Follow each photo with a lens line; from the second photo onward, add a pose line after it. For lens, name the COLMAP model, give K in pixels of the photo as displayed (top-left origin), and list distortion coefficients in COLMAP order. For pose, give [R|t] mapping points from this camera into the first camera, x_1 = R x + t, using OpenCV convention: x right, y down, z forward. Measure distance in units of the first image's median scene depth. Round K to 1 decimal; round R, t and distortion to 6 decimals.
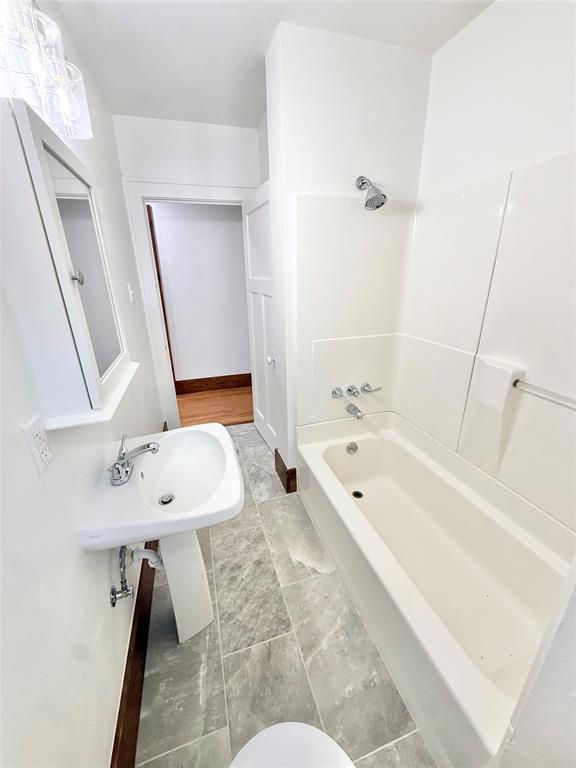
lens RADIAL K [[308.3, 0, 288.0], [0, 308.3, 384.0], [0, 0, 1]] dist [0.002092, 0.000250]
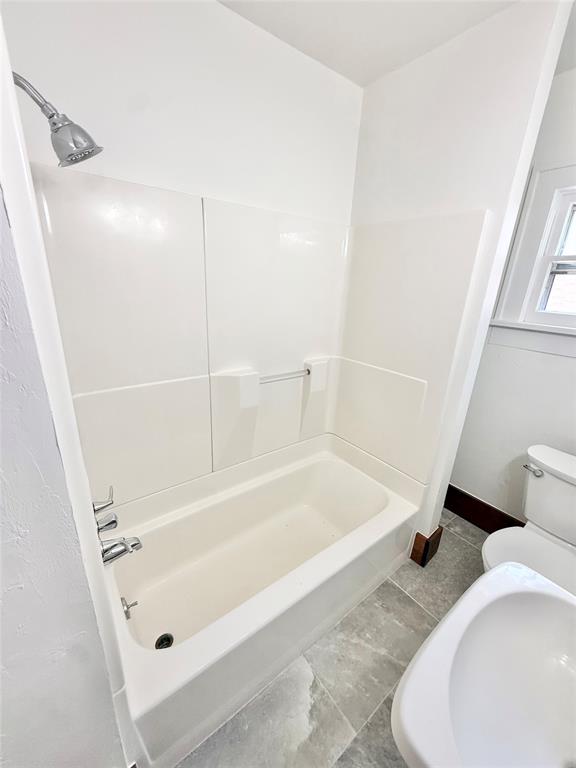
lens RADIAL K [[308.3, 0, 288.0], [0, 308.3, 384.0], [0, 0, 1]] dist [0.002092, 0.000250]
pose [[-0.348220, -0.290858, 0.891148, -0.364340], [0.287002, 0.871916, 0.396728, -0.375606], [-0.892397, 0.393910, -0.220142, 0.959863]]
